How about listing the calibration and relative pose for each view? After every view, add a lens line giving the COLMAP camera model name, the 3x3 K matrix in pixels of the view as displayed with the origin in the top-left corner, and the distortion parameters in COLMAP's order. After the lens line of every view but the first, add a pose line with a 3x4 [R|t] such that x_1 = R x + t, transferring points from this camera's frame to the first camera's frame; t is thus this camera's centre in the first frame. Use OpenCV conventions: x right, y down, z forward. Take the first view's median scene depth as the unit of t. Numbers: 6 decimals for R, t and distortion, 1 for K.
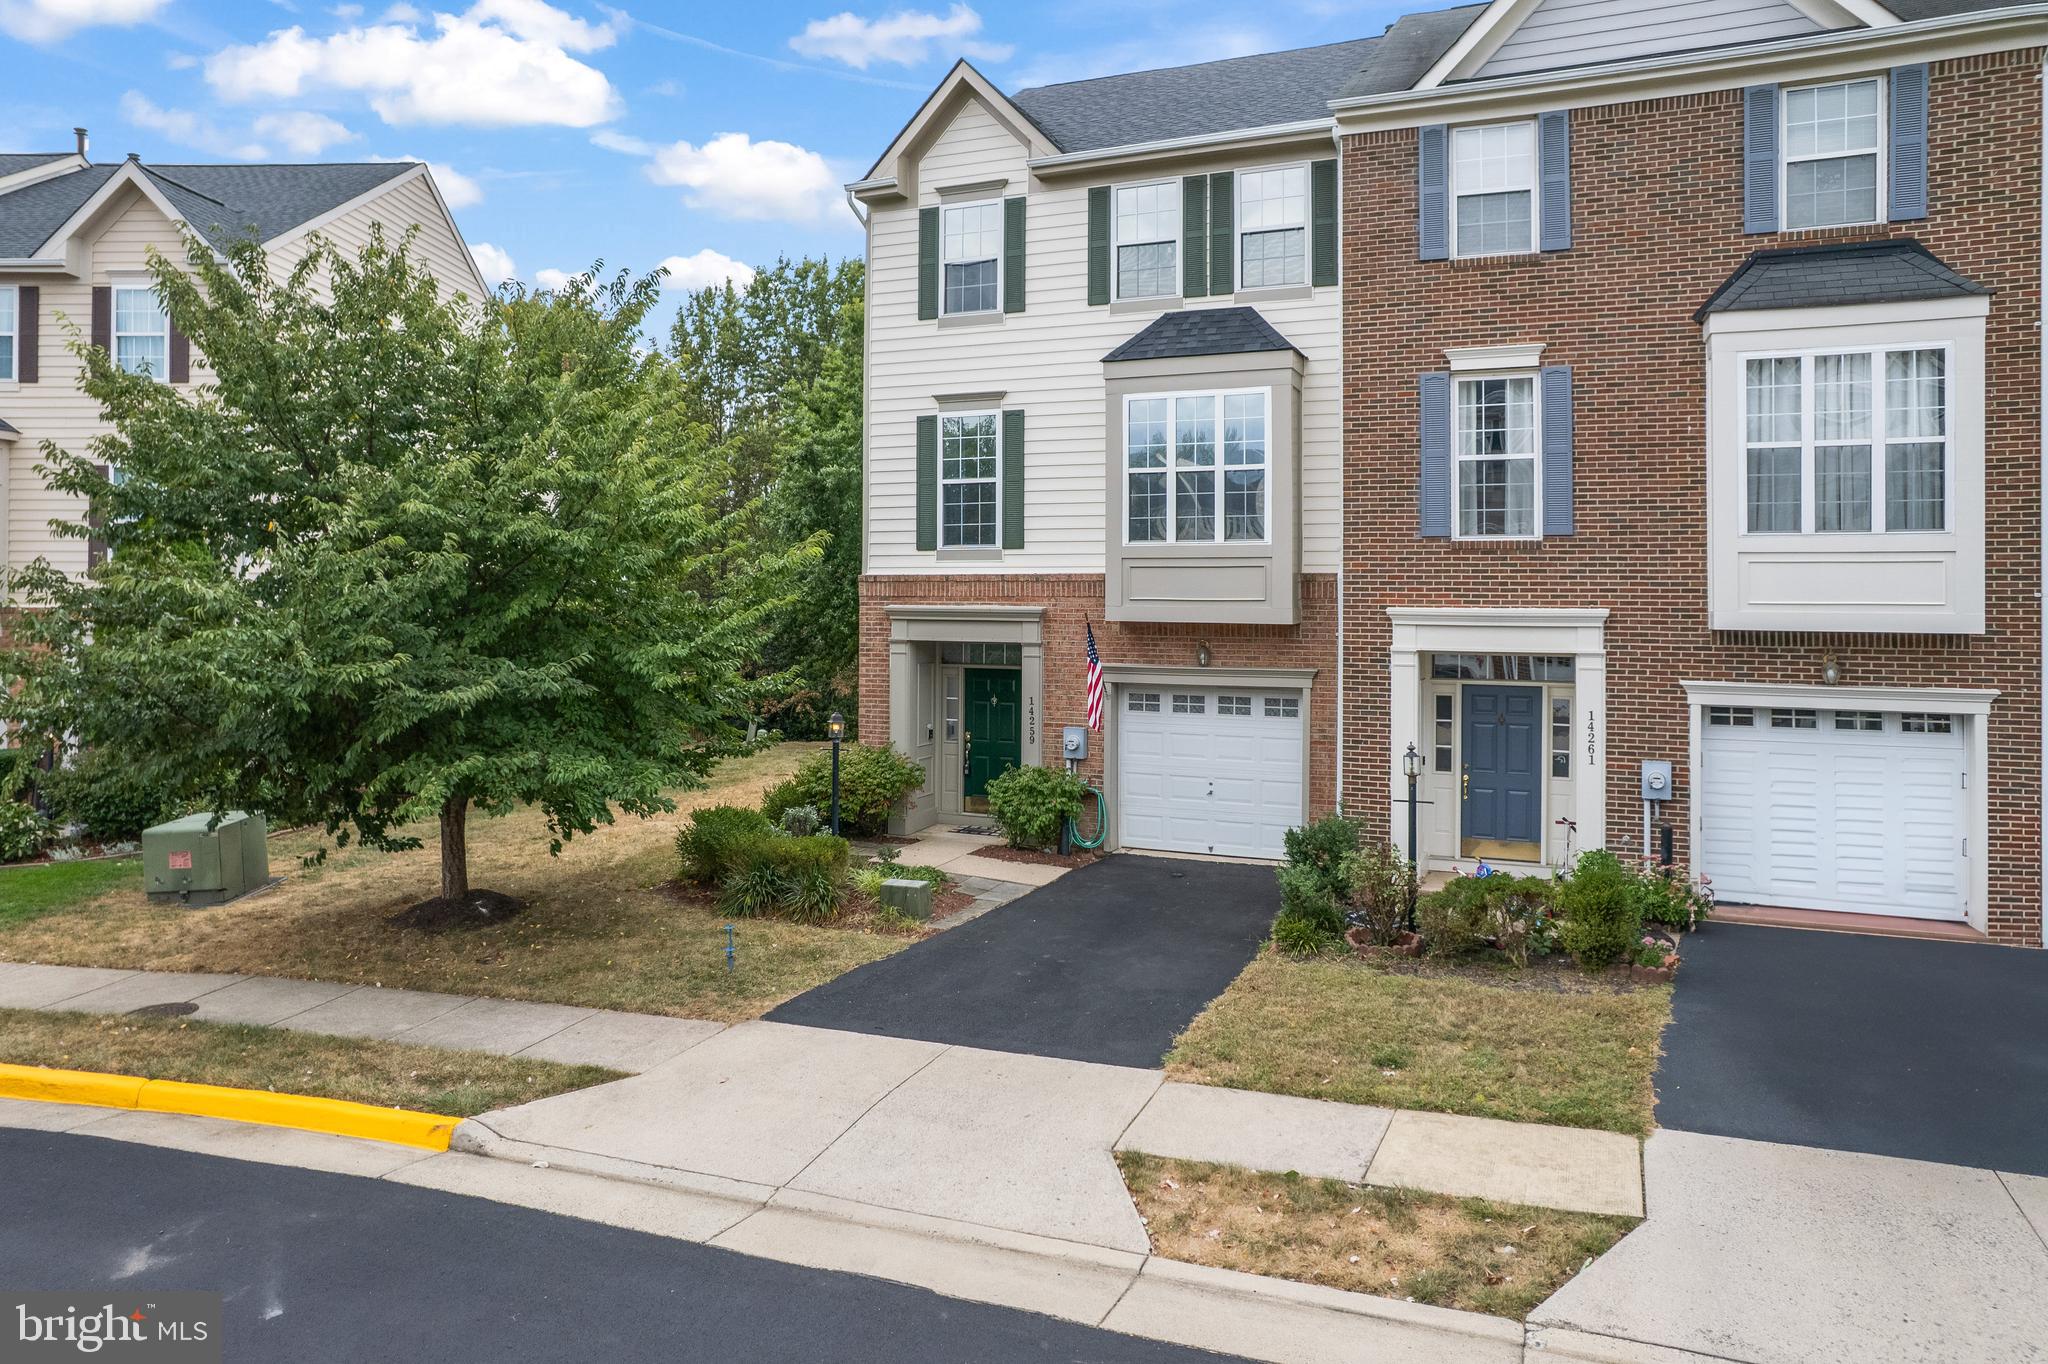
lens RADIAL K [[1329.8, 0, 1013.9], [0, 1329.8, 606.8], [0, 0, 1]] dist [-0.071578, 0.066716]
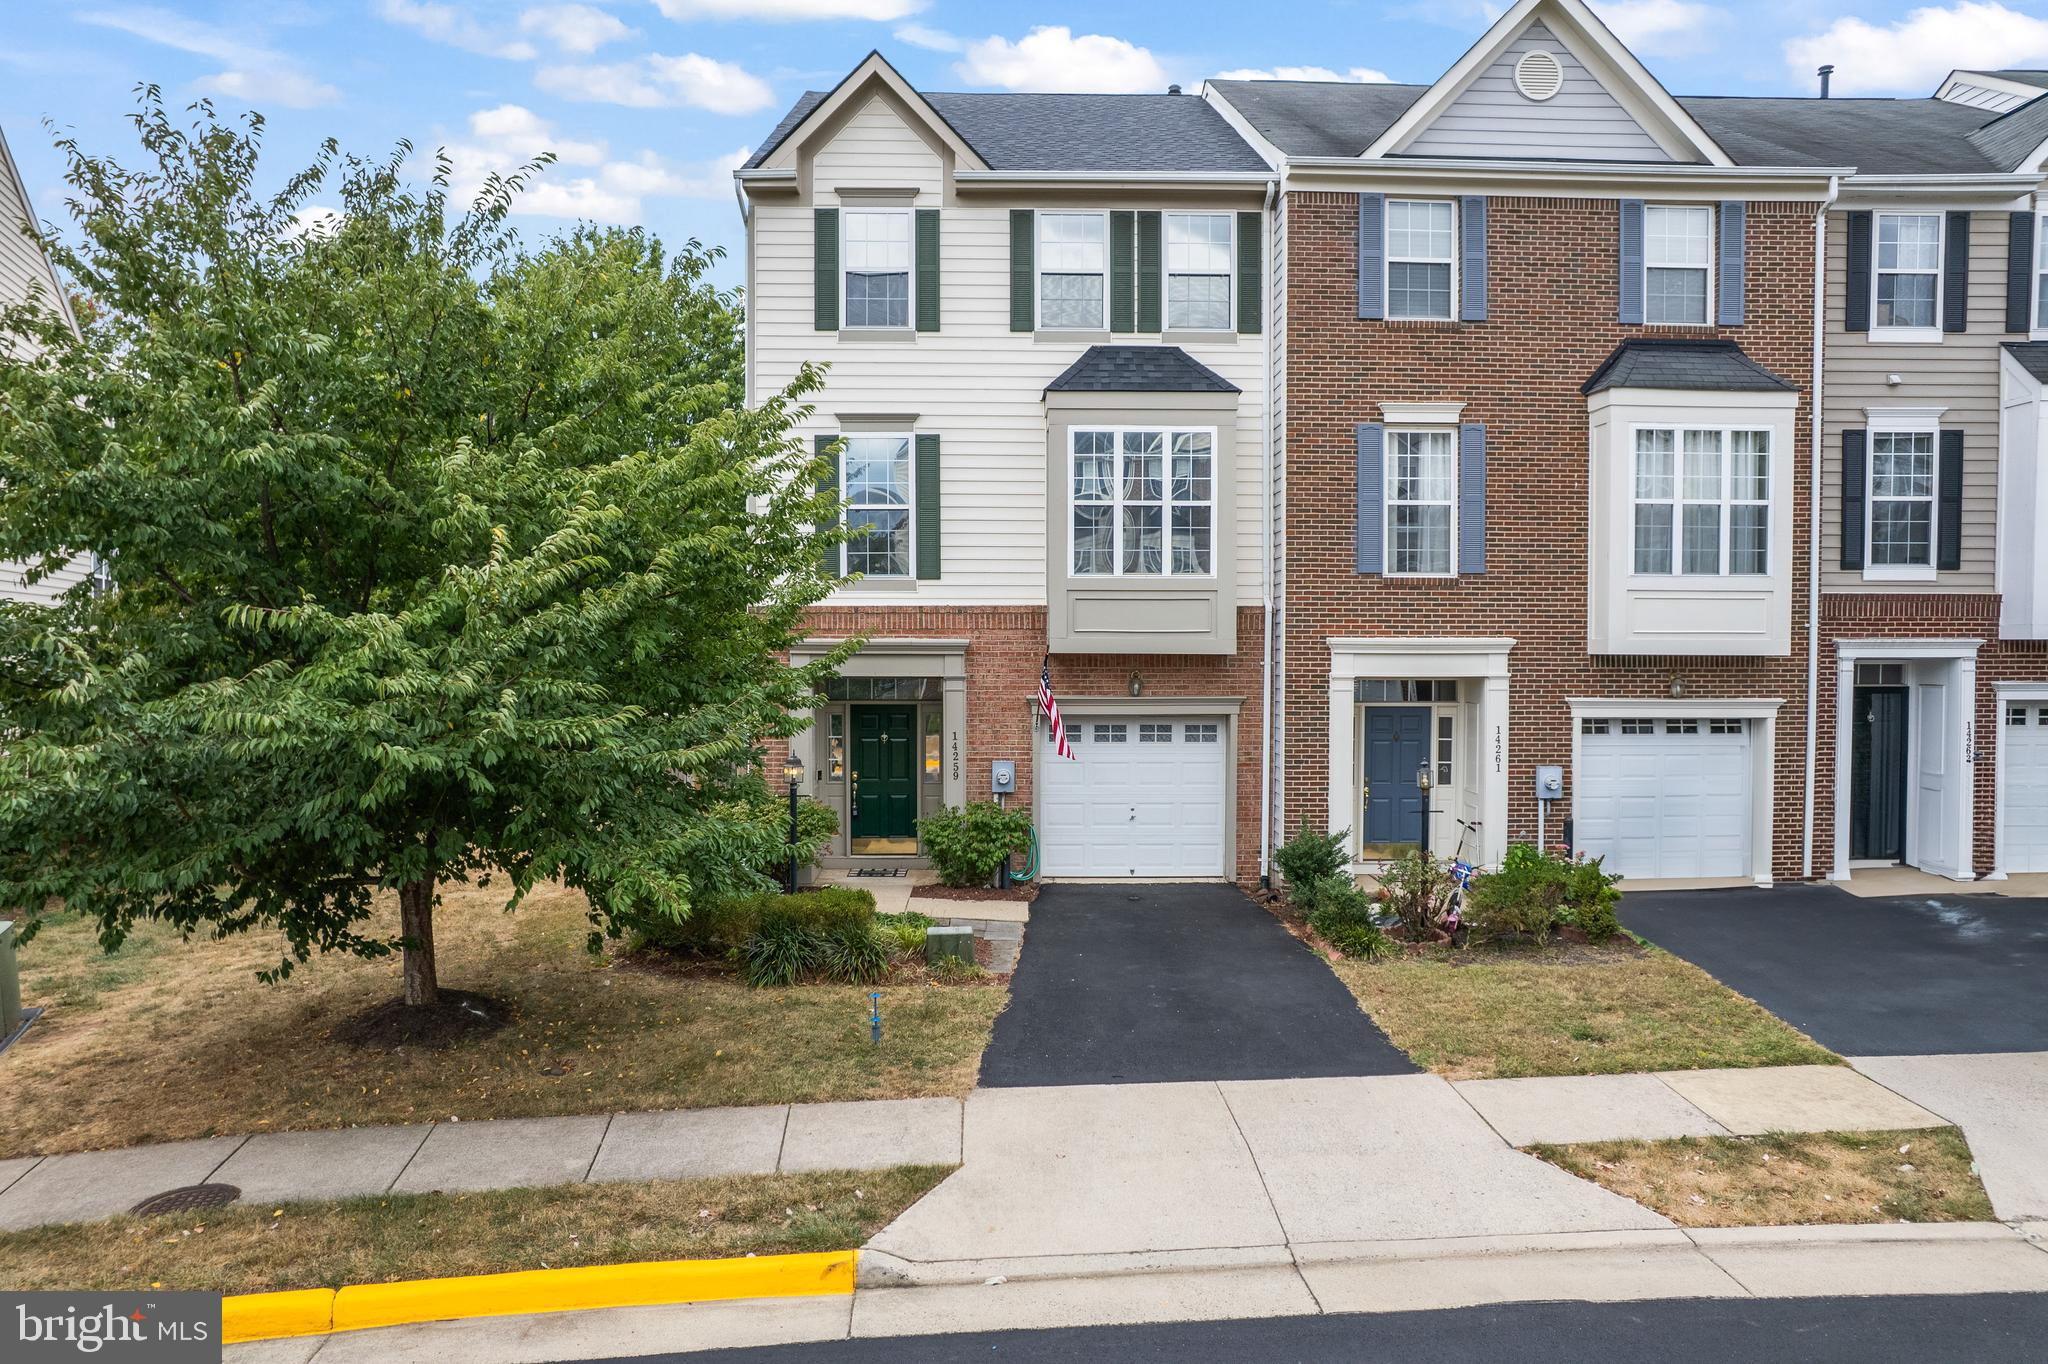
lens RADIAL K [[1329.8, 0, 1016.3], [0, 1329.8, 675.3], [0, 0, 1]] dist [-0.071578, 0.066716]
pose [[0.908366, -0.016956, 0.417833, -0.443108], [0.006022, 0.999604, 0.027473, 0.000283], [-0.418133, -0.022440, 0.908109, 0.132275]]
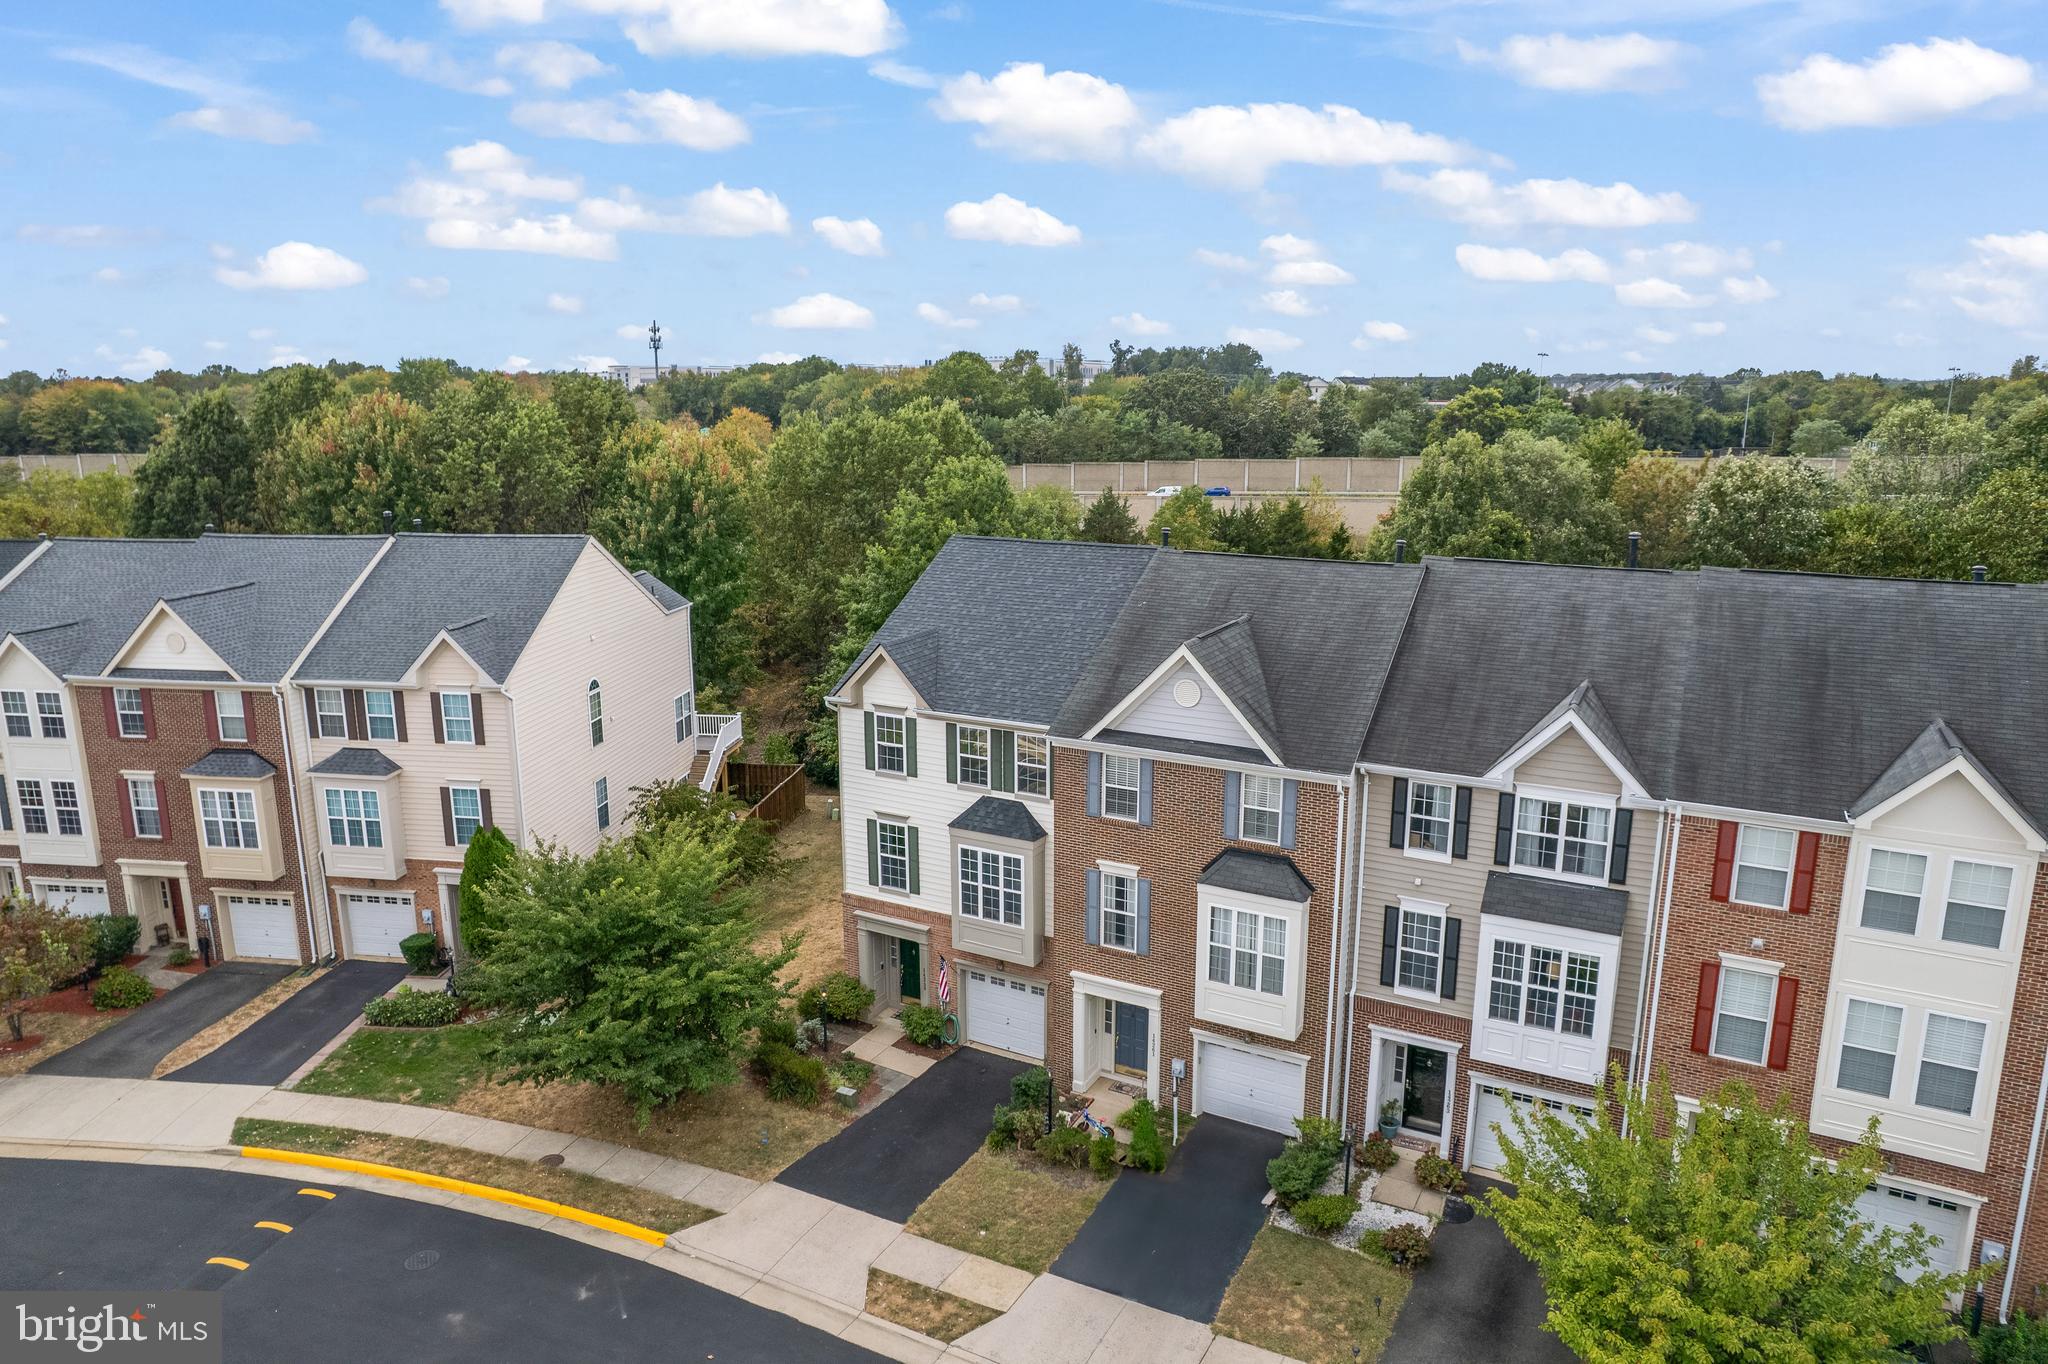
lens RADIAL K [[1329.8, 0, 1005.2], [0, 1329.8, 674.2], [0, 0, 1]] dist [-0.071578, 0.066716]
pose [[0.993642, 0.009929, -0.112145, 0.445249], [0.013516, 0.978379, 0.206378, -0.976825], [0.111769, -0.206581, 0.972025, -1.039865]]
